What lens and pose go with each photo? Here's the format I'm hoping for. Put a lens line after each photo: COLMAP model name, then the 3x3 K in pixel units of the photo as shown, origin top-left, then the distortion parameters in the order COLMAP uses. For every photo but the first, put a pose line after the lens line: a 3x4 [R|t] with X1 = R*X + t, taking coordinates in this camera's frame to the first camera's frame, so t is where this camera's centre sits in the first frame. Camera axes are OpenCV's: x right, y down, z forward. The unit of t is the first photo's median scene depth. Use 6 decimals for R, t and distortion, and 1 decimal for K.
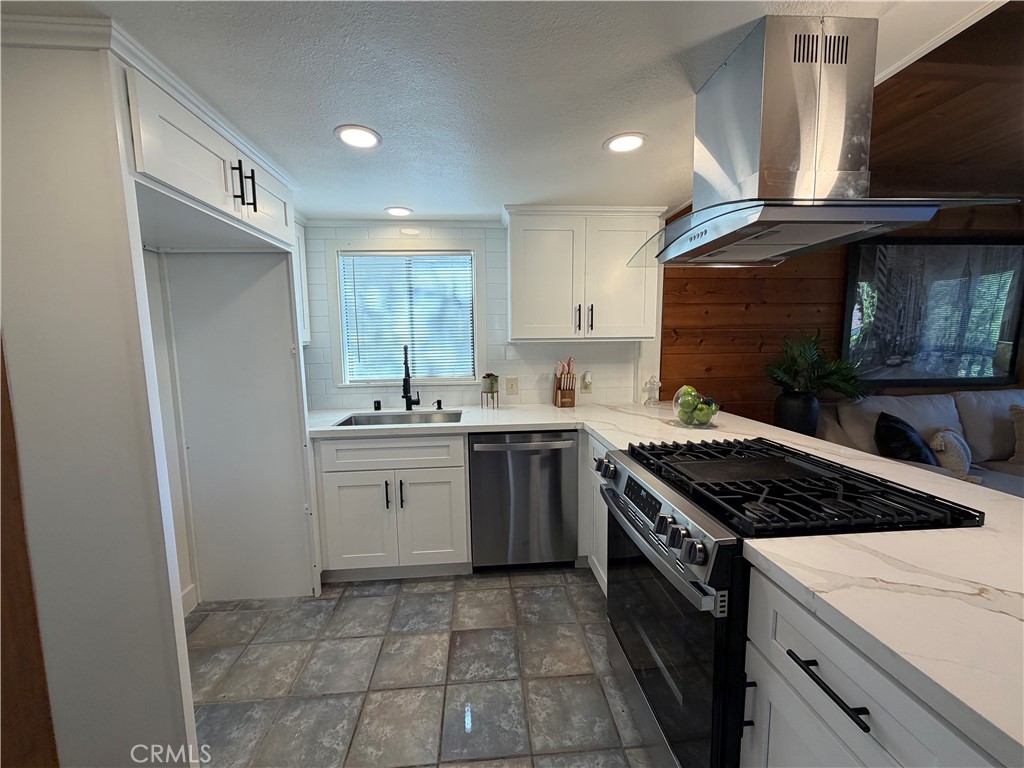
lens RADIAL K [[409.6, 0, 510.9], [0, 409.6, 388.3], [0, 0, 1]] dist [0.001119, -0.000013]
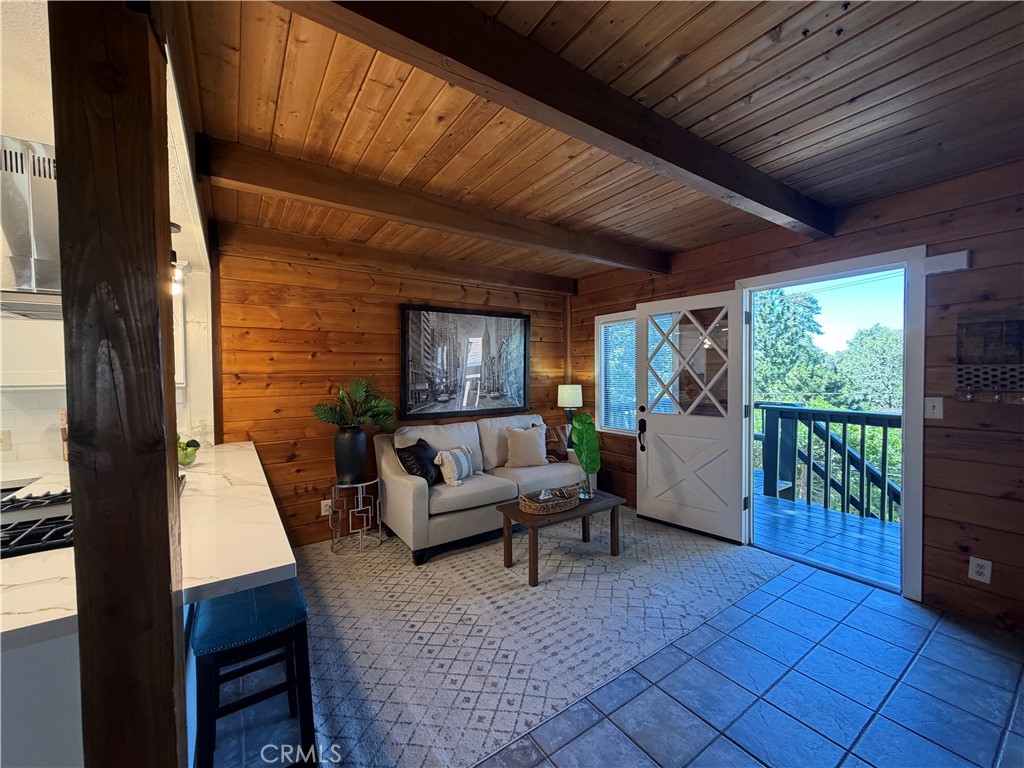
lens RADIAL K [[409.6, 0, 510.0], [0, 409.6, 383.6], [0, 0, 1]] dist [0.001119, -0.000013]
pose [[0.869432, -0.009792, 0.493955, 0.482078], [0.051813, 0.996097, -0.071453, -0.007714], [-0.491328, 0.087717, 0.866546, -0.256786]]
